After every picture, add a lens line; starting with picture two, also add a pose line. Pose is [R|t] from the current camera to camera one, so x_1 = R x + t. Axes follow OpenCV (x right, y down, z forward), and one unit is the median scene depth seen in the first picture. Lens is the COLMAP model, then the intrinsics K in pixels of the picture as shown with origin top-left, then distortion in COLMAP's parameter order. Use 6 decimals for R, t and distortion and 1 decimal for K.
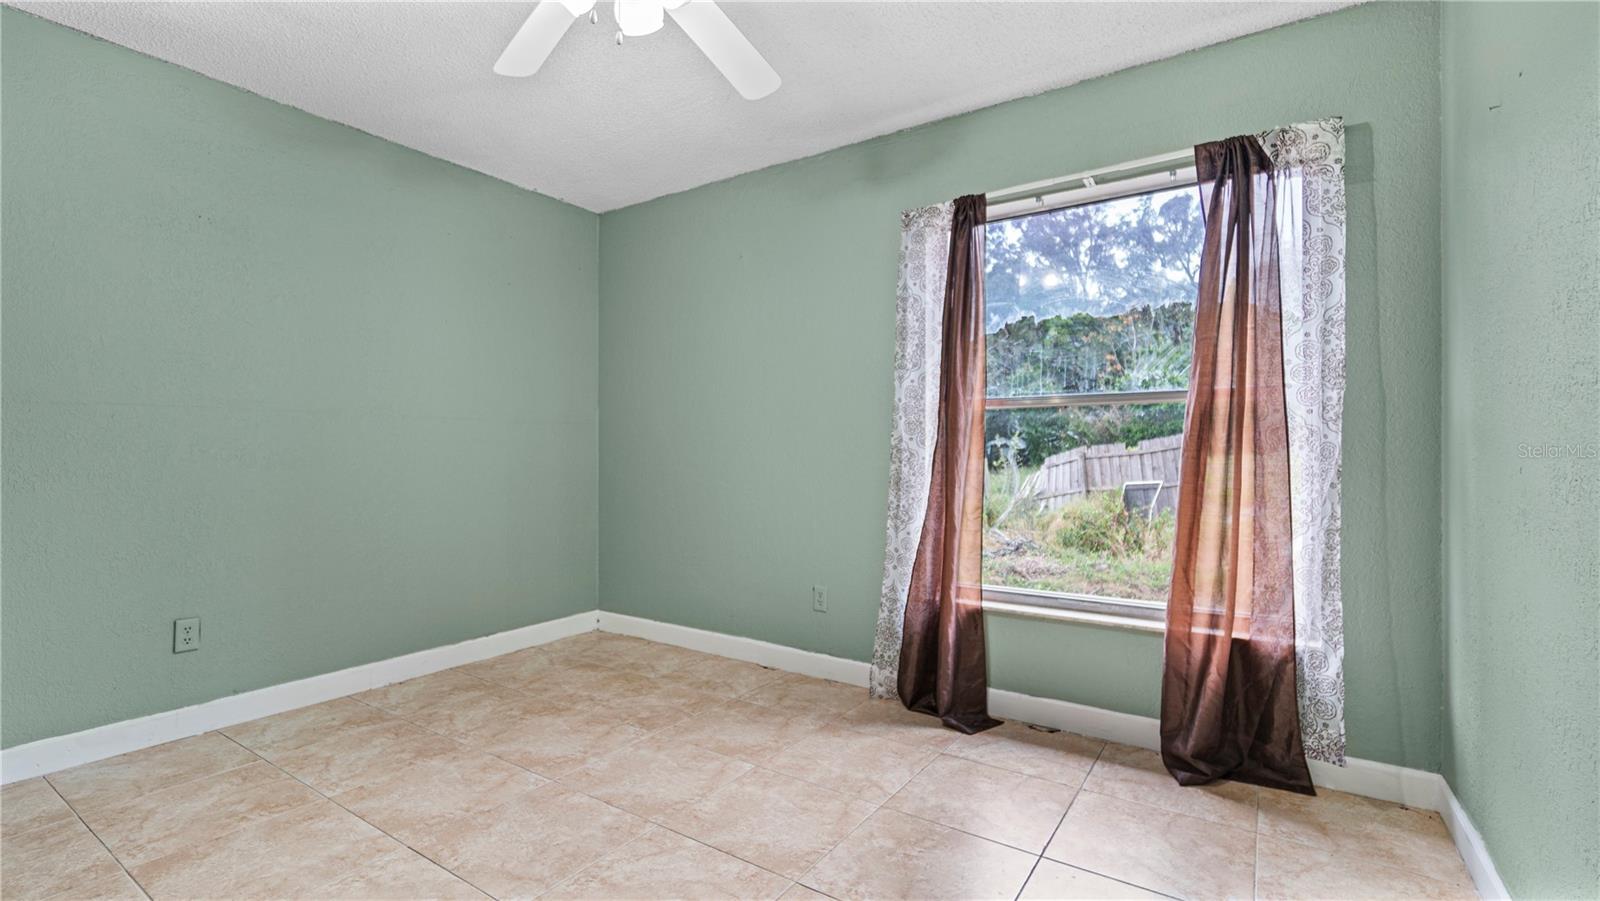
lens RADIAL K [[704.1, 0, 799.9], [0, 704.1, 451.0], [0, 0, 1]] dist [-0.002531, -0.000336]
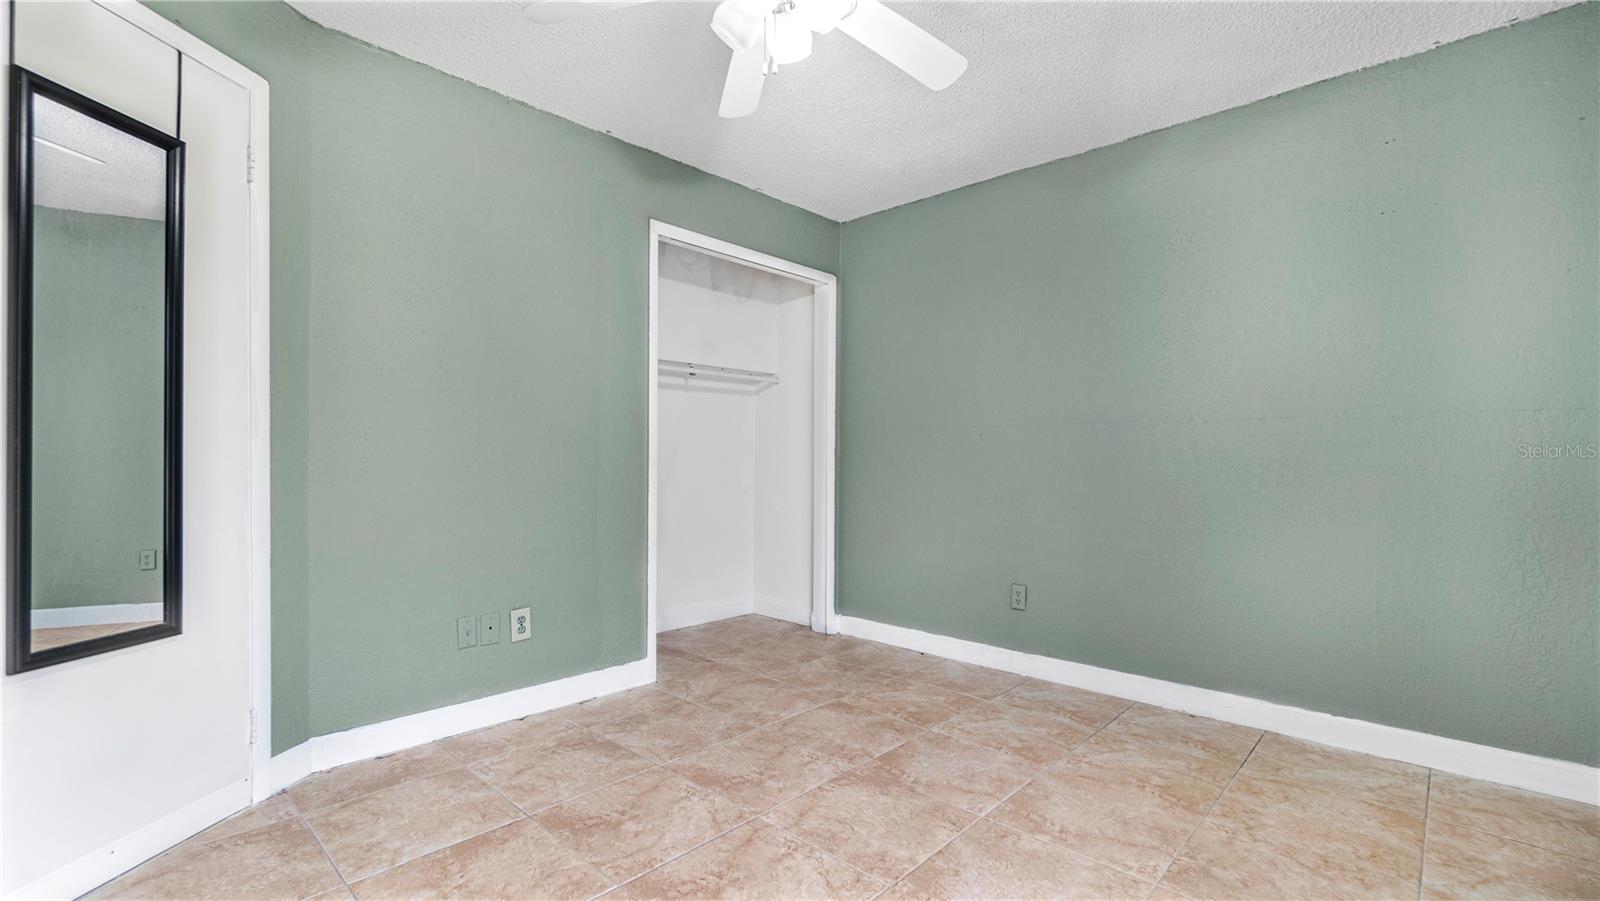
lens RADIAL K [[704.1, 0, 797.9], [0, 704.1, 452.5], [0, 0, 1]] dist [-0.002531, -0.000336]
pose [[-0.164398, -0.010958, -0.986333, 0.556083], [-0.006814, 0.999927, -0.009974, -0.004827], [0.986371, 0.005081, -0.164460, 0.819489]]
